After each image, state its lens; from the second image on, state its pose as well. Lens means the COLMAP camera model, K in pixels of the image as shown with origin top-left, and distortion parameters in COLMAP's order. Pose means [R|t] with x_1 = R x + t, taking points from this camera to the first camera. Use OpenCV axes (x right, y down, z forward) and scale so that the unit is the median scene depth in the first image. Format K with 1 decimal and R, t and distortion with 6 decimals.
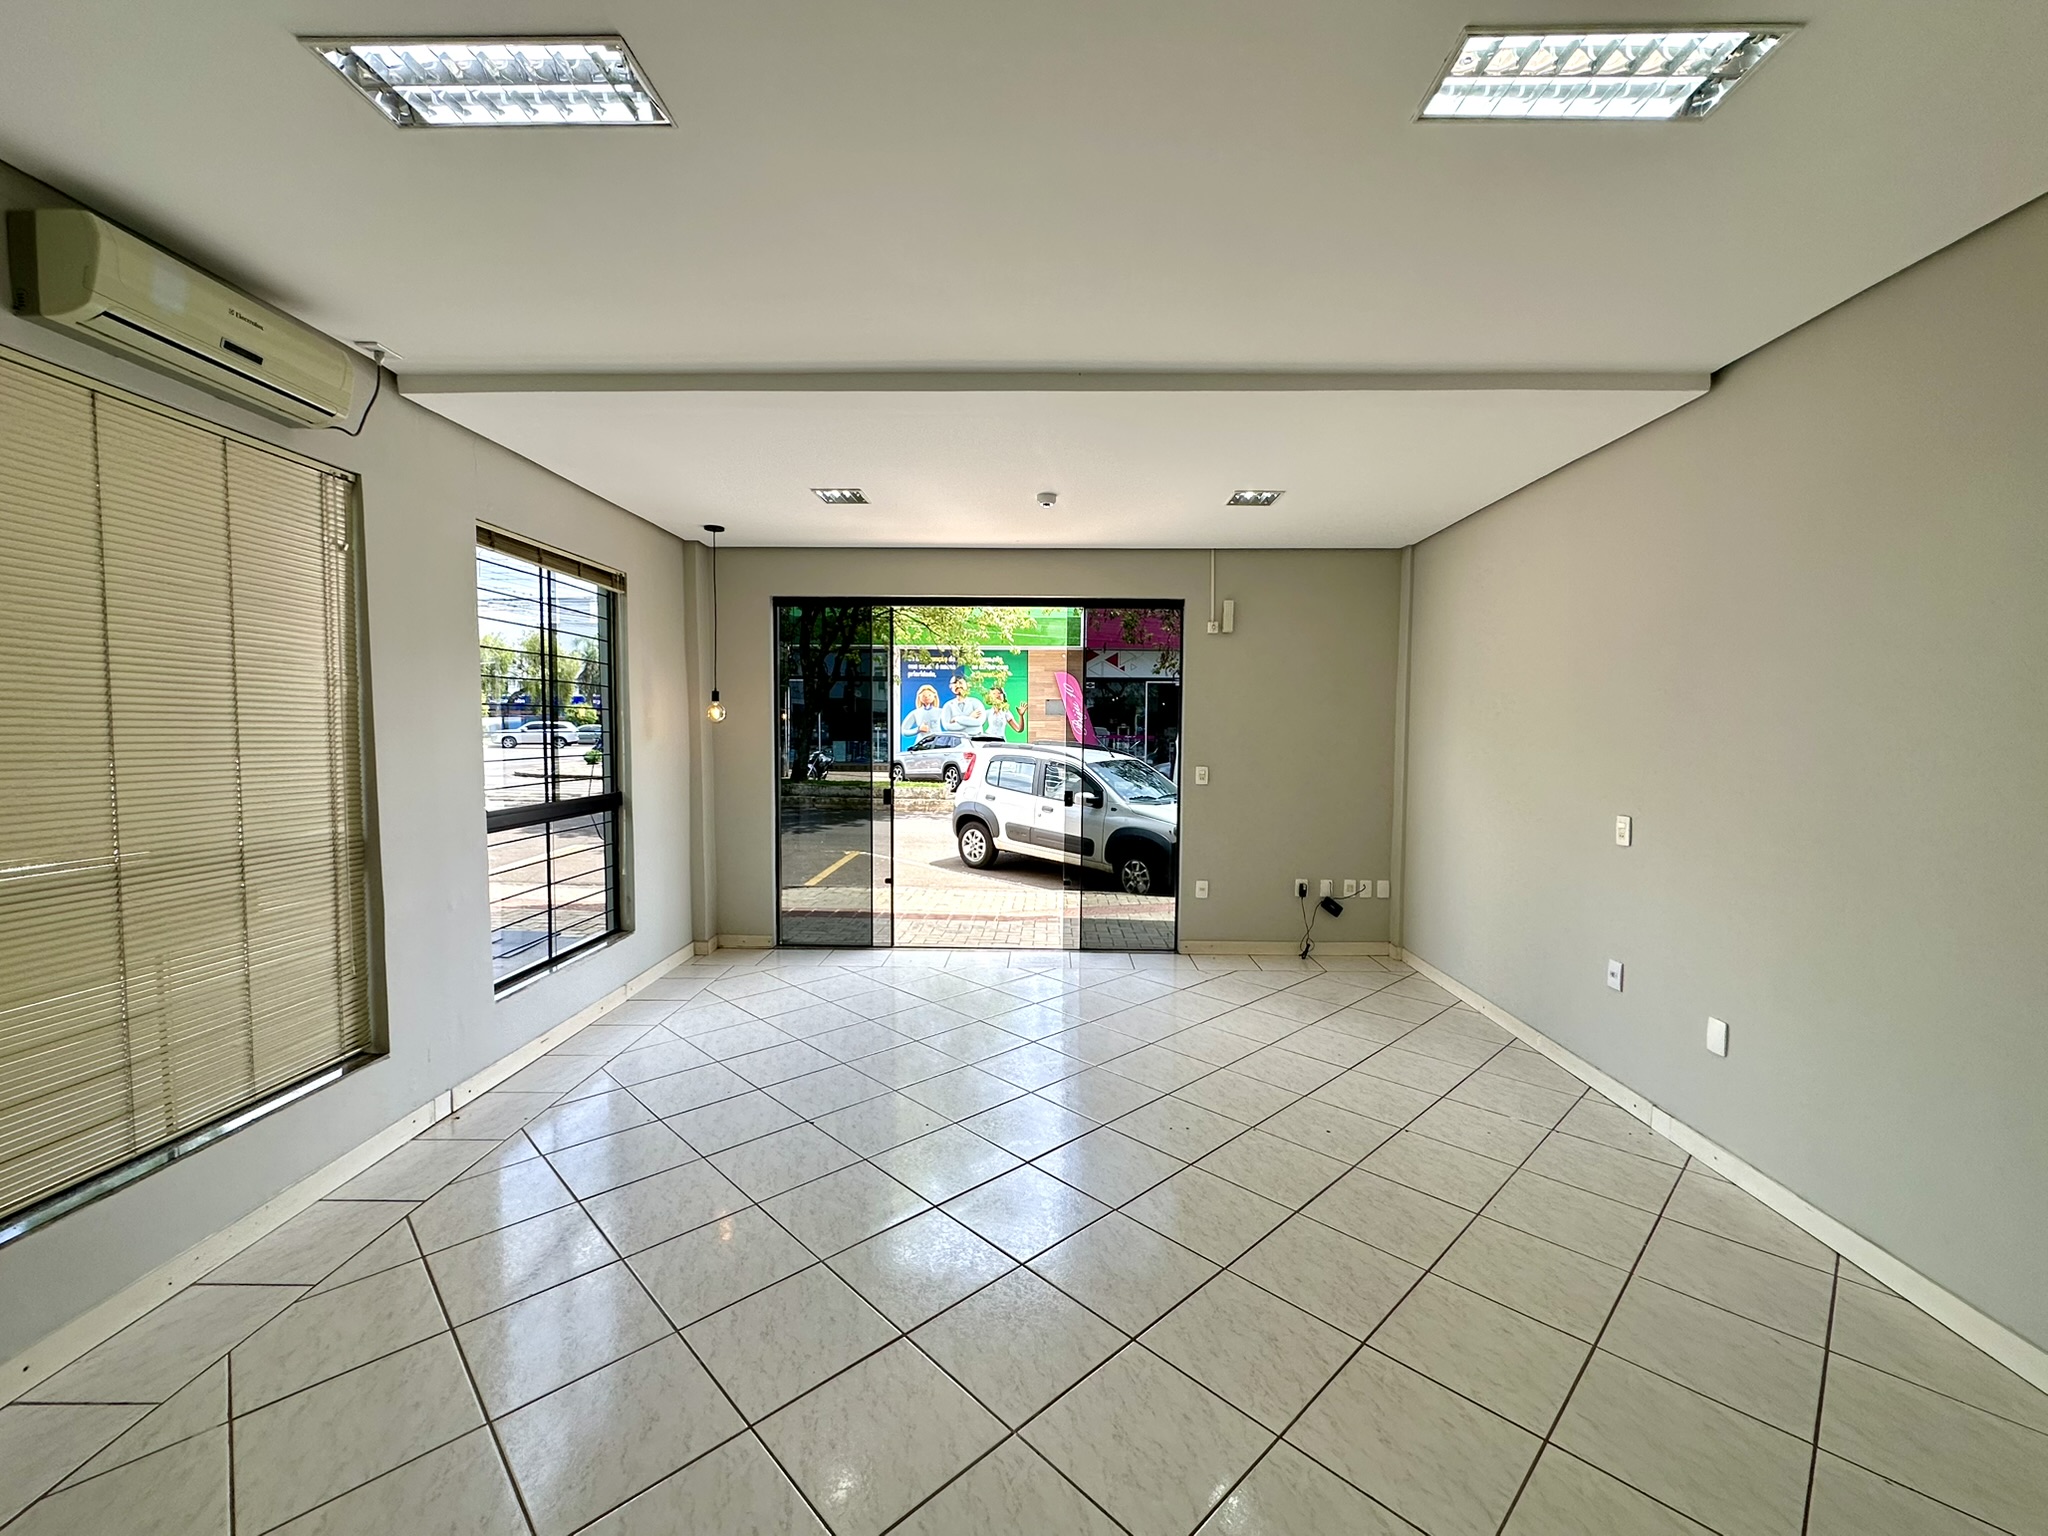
lens RADIAL K [[845.9, 0, 1024.0], [0, 845.9, 768.0], [0, 0, 1]] dist [-0.000972, 0.000010]
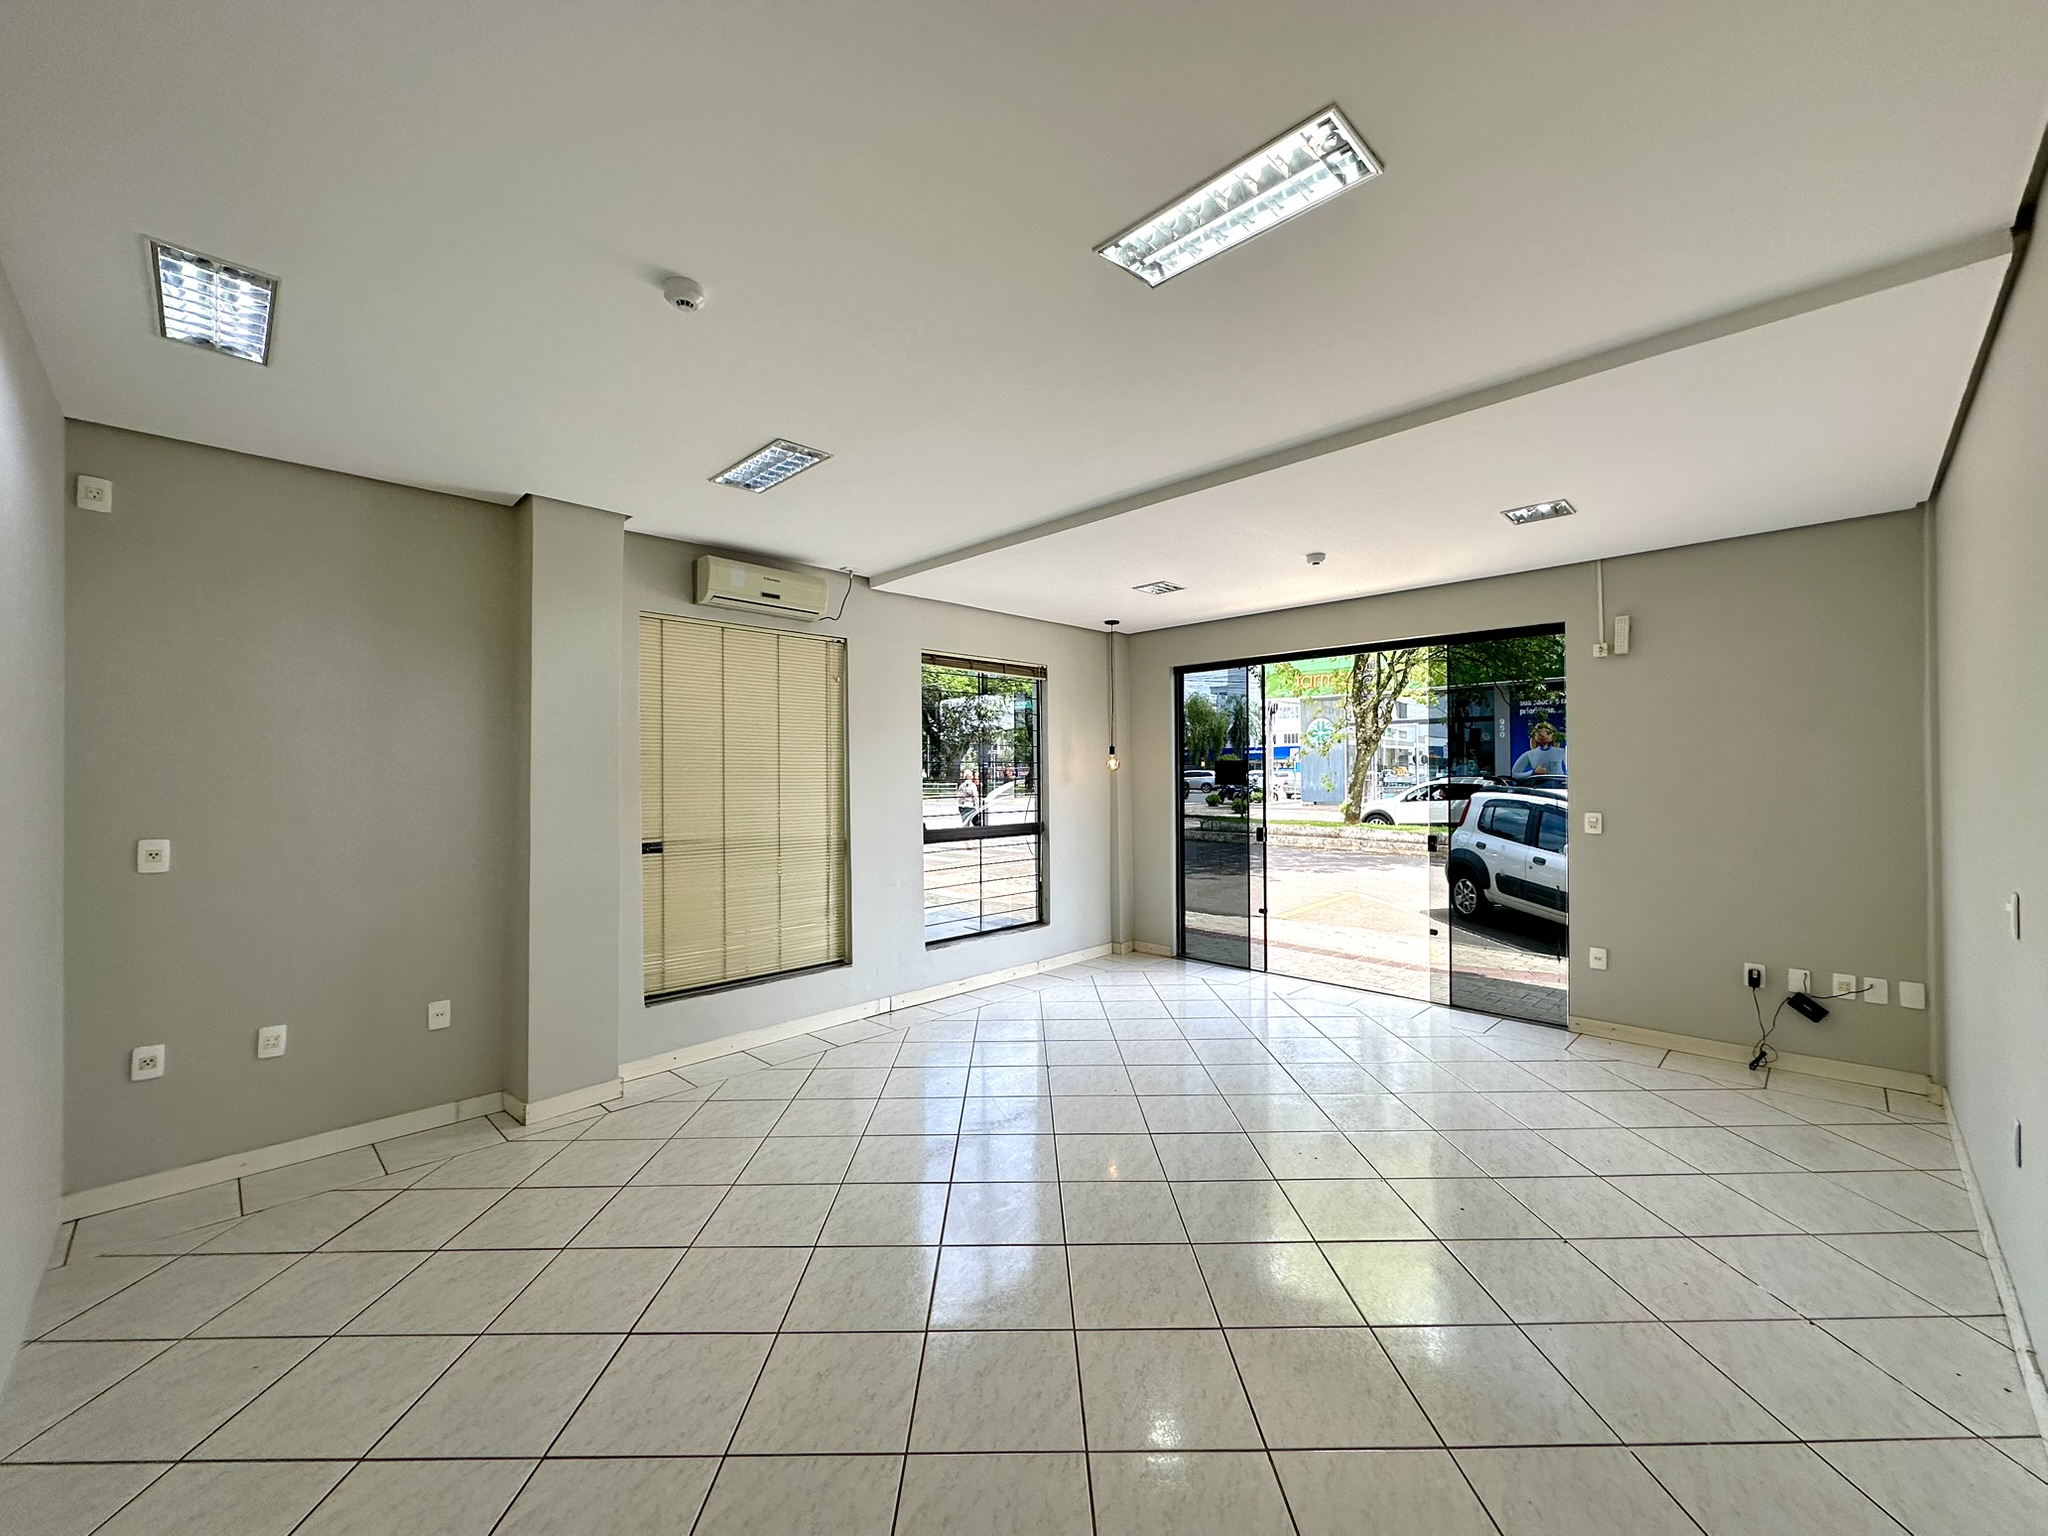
lens RADIAL K [[813.2, 0, 1024.0], [0, 813.2, 768.0], [0, 0, 1]] dist [0.014617, 0.000083]
pose [[0.725833, -0.018561, -0.687621, 0.366420], [-0.018679, 0.998735, -0.046676, 0.002486], [0.687618, 0.046723, 0.724568, 0.004657]]
